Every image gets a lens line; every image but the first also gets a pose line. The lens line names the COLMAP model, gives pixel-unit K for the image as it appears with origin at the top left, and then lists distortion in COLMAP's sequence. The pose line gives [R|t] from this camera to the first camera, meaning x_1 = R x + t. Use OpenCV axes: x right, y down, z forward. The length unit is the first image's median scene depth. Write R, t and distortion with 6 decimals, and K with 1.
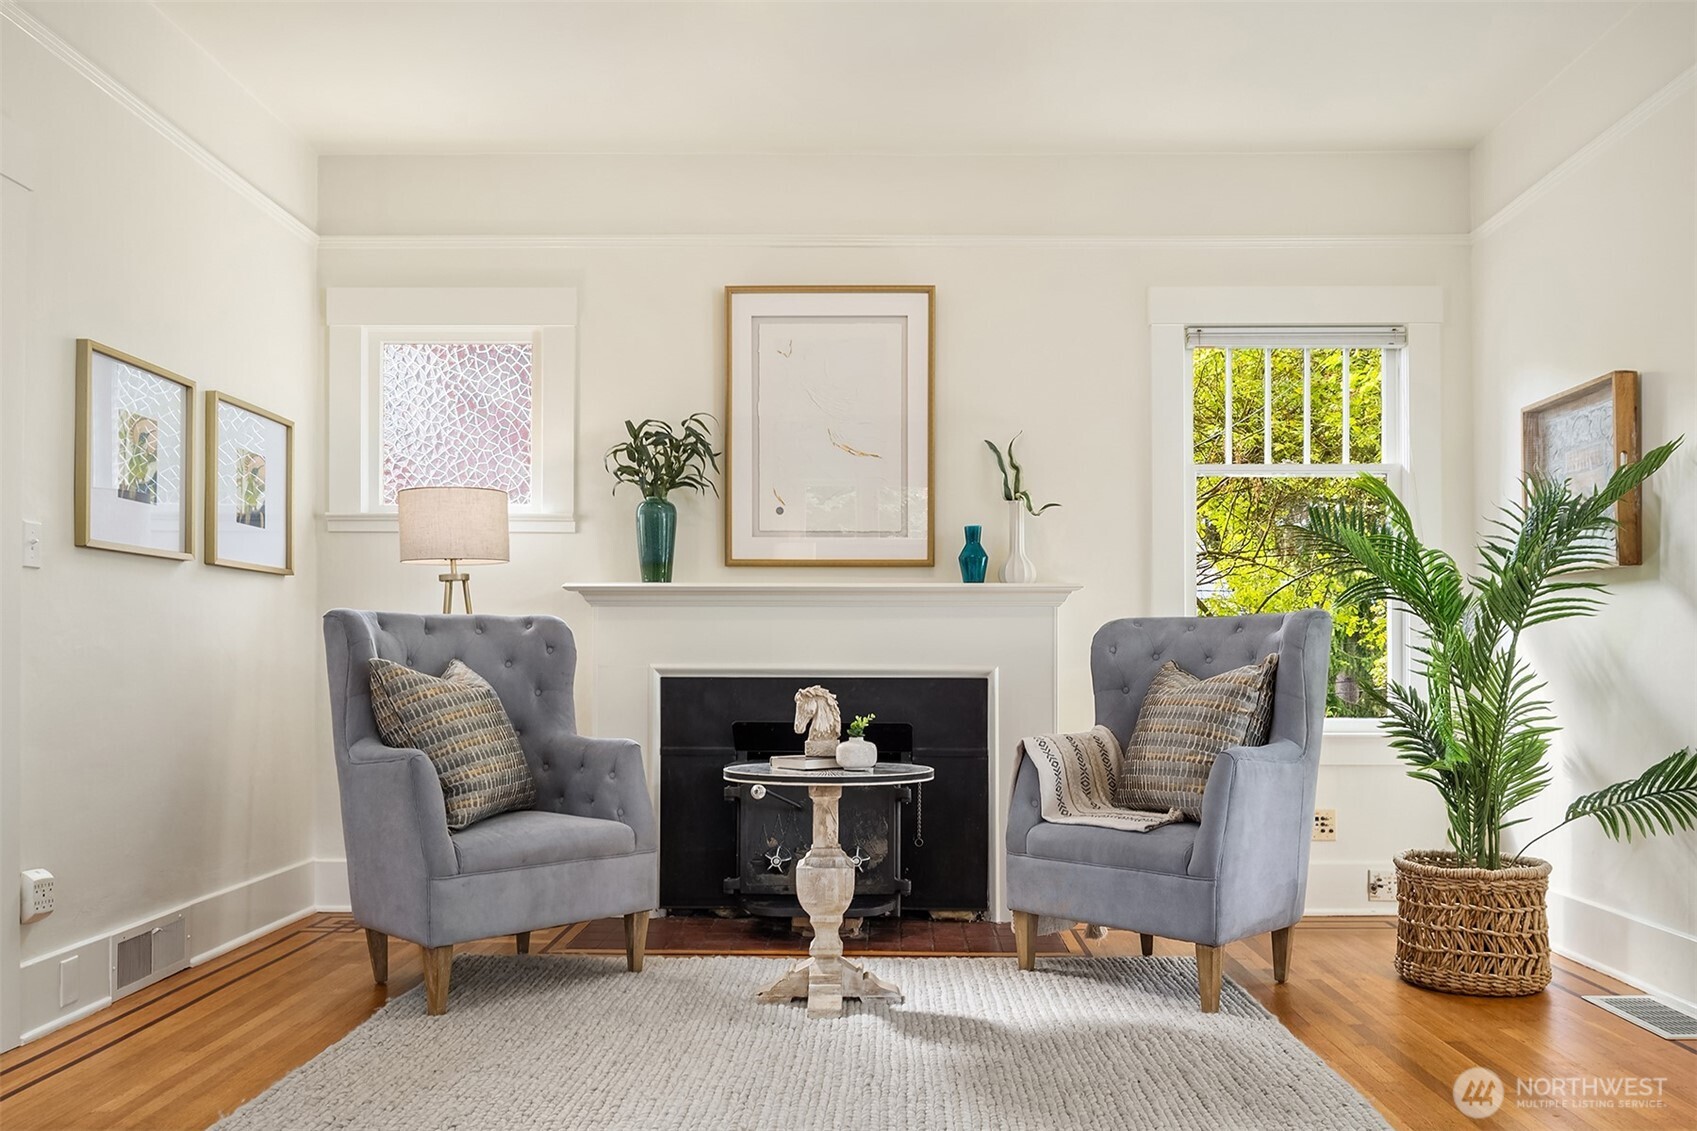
lens RADIAL K [[1252.1, 0, 852.2], [0, 1252.1, 658.8], [0, 0, 1]] dist [-0.009672, -0.005305]
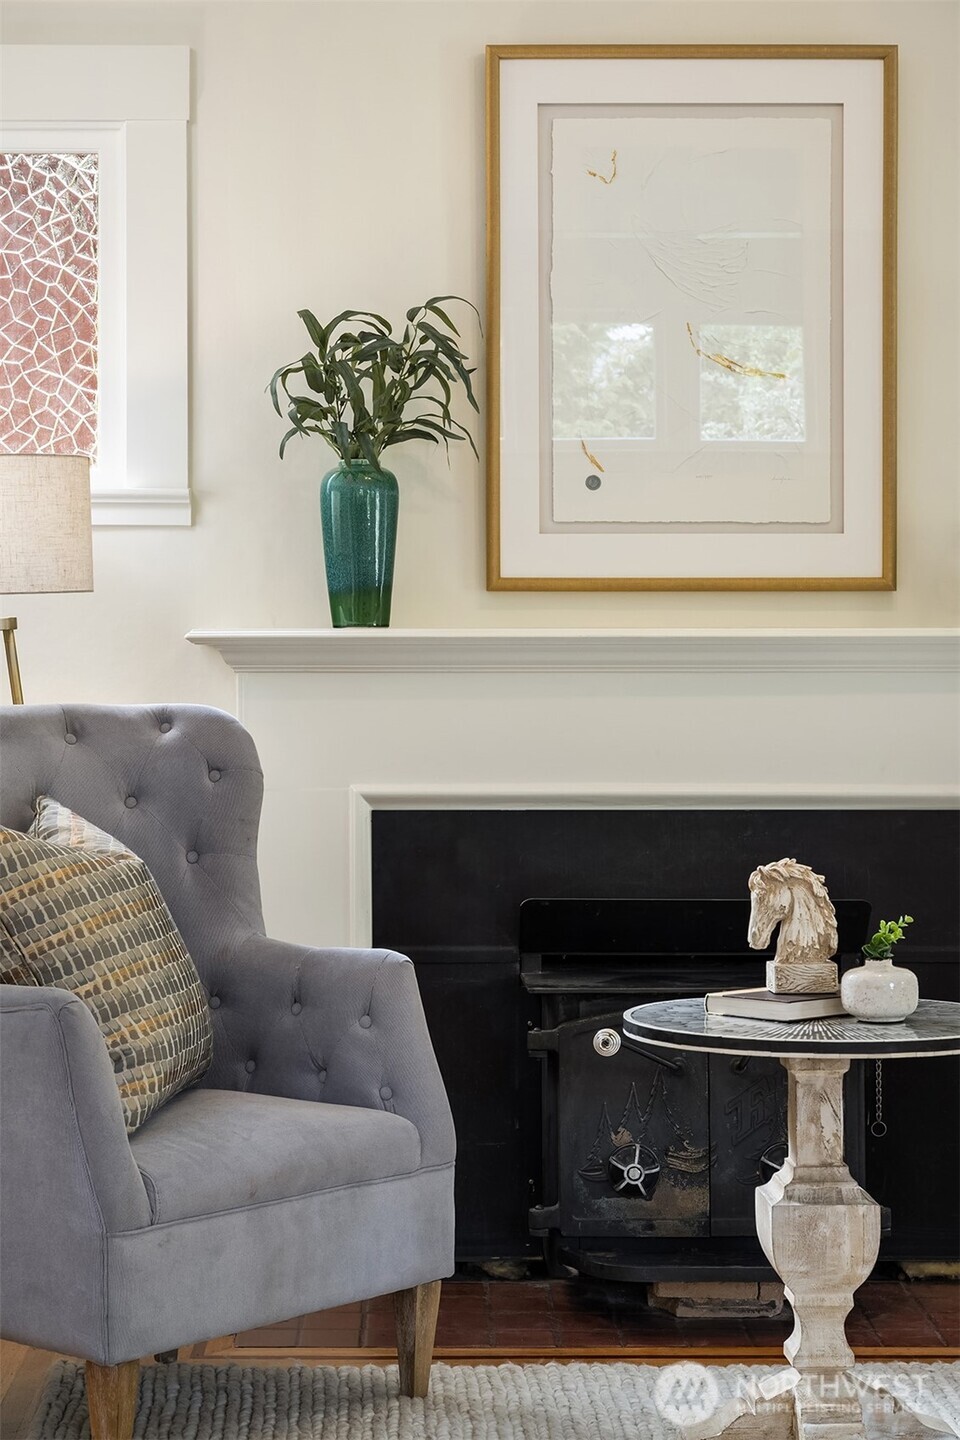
lens RADIAL K [[2739.5, 0, 370.5], [0, 2739.5, 642.6], [0, 0, 1]] dist [0.000250, 0.207918]
pose [[0.999700, -0.004099, 0.024142, -0.212753], [0.004029, 0.999988, 0.002957, -0.067885], [-0.024153, -0.002859, 0.999704, -0.146491]]
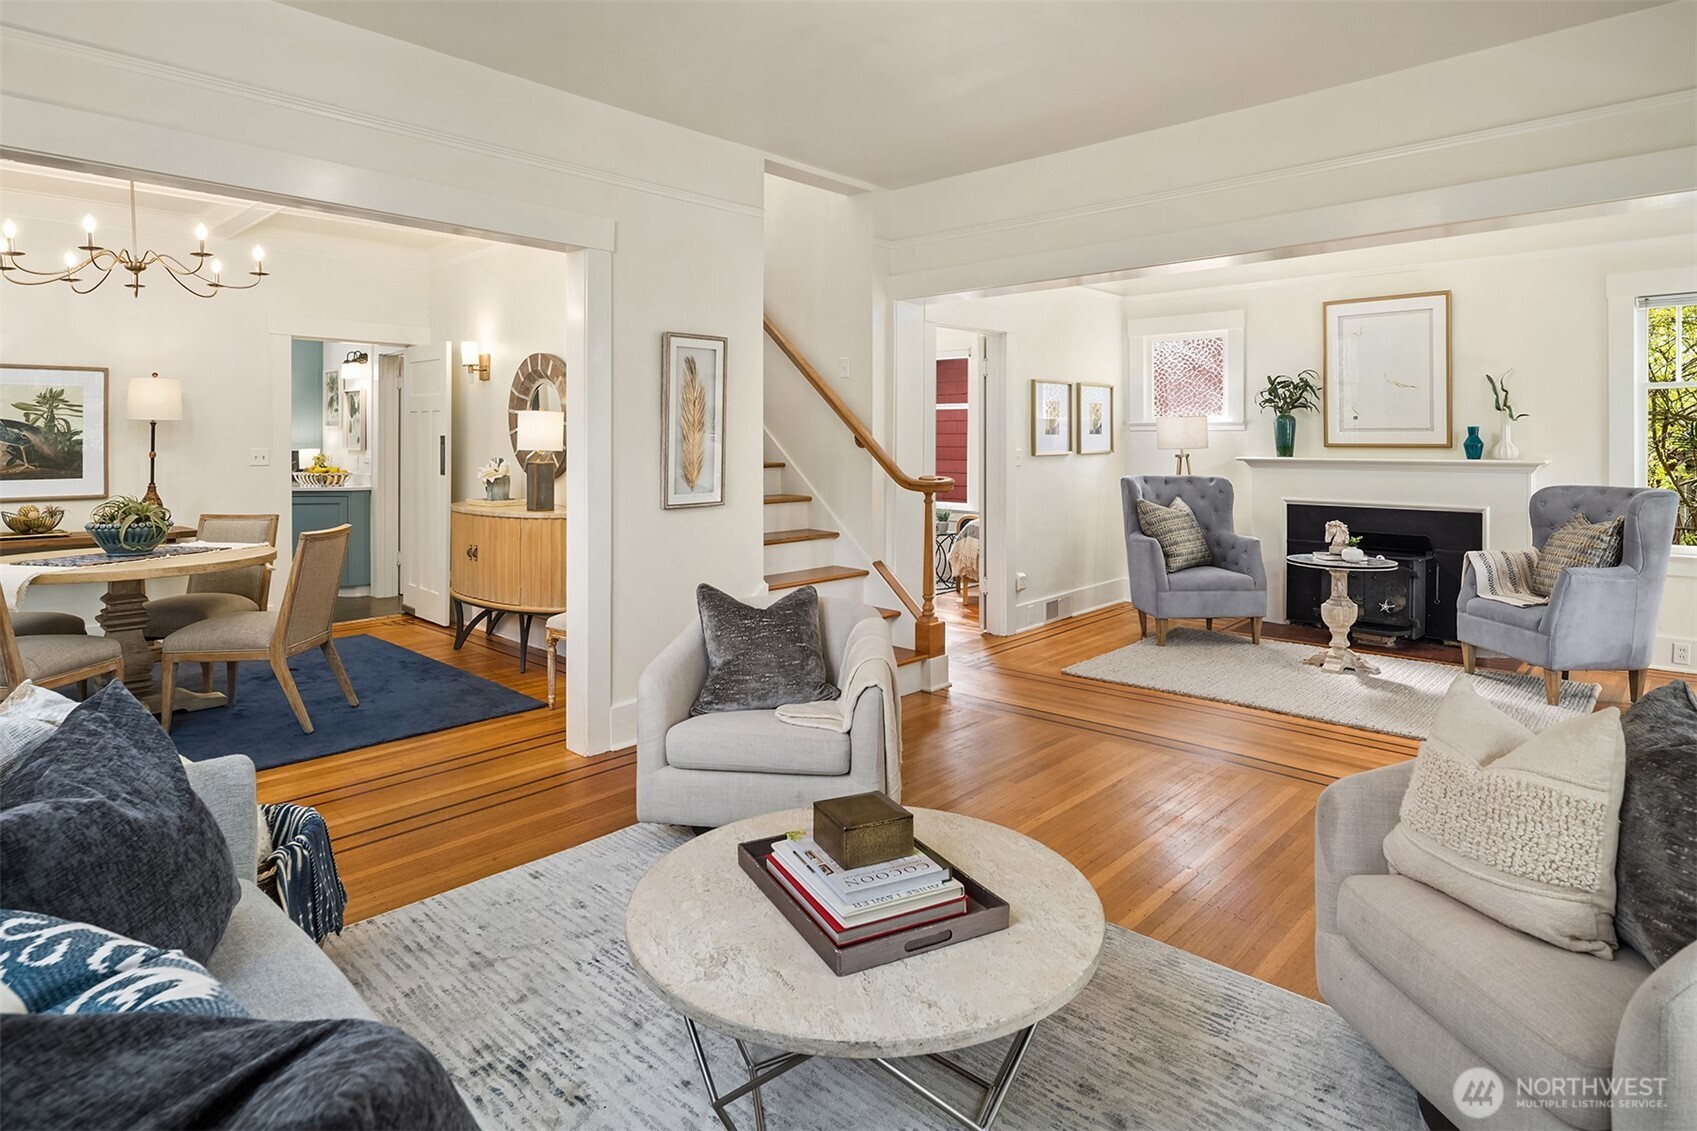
lens RADIAL K [[912.3, 0, 852.0], [0, 912.3, 437.9], [0, 0, 1]] dist [-0.003872, -0.001015]
pose [[0.737831, -0.004691, -0.674969, 0.372145], [0.007894, 0.999967, 0.001680, -0.115896], [0.674939, -0.006568, 0.737844, -0.632851]]
